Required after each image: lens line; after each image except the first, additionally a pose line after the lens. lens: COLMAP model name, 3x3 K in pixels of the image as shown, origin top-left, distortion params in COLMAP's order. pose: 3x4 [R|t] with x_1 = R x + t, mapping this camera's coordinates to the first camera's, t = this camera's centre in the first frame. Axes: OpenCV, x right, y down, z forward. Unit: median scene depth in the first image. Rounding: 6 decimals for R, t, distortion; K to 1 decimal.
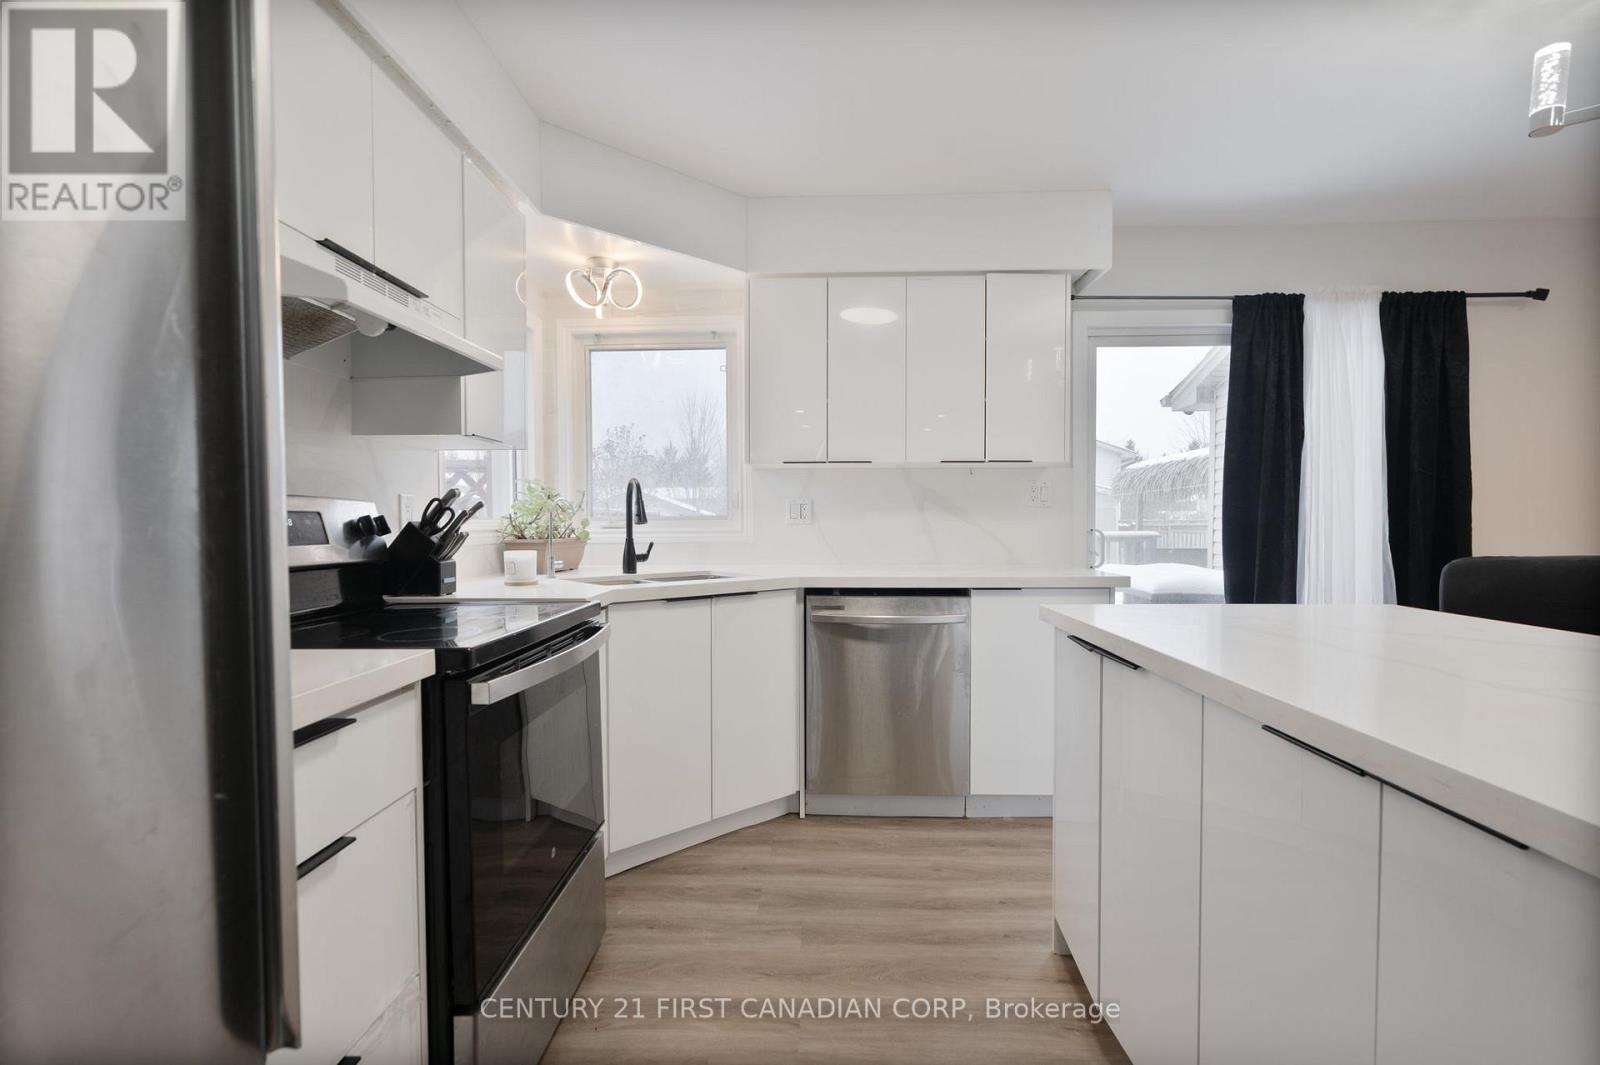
lens RADIAL K [[735.4, 0, 795.3], [0, 735.4, 539.3], [0, 0, 1]] dist [-0.000798, 0.000410]
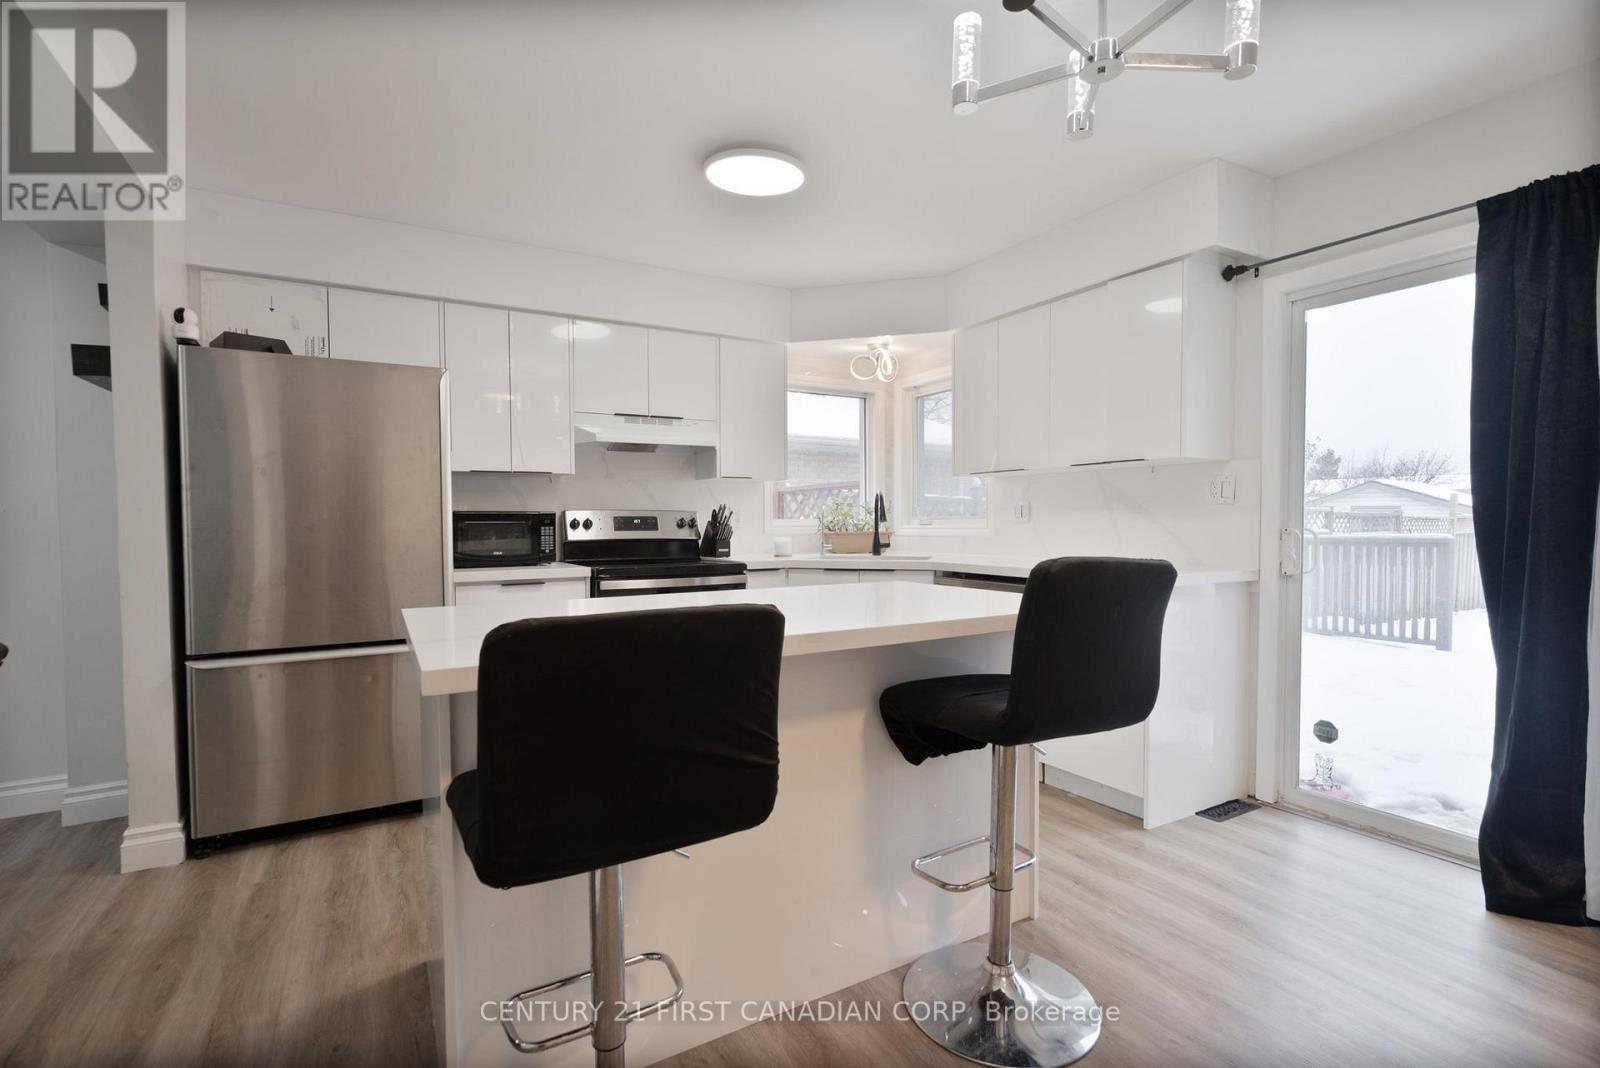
lens RADIAL K [[735.4, 0, 795.3], [0, 735.4, 540.8], [0, 0, 1]] dist [-0.000798, 0.000410]
pose [[0.534680, 0.023183, -0.844737, 1.001042], [-0.017386, 0.999714, 0.016431, -0.005322], [0.844876, 0.005901, 0.534930, 0.073804]]
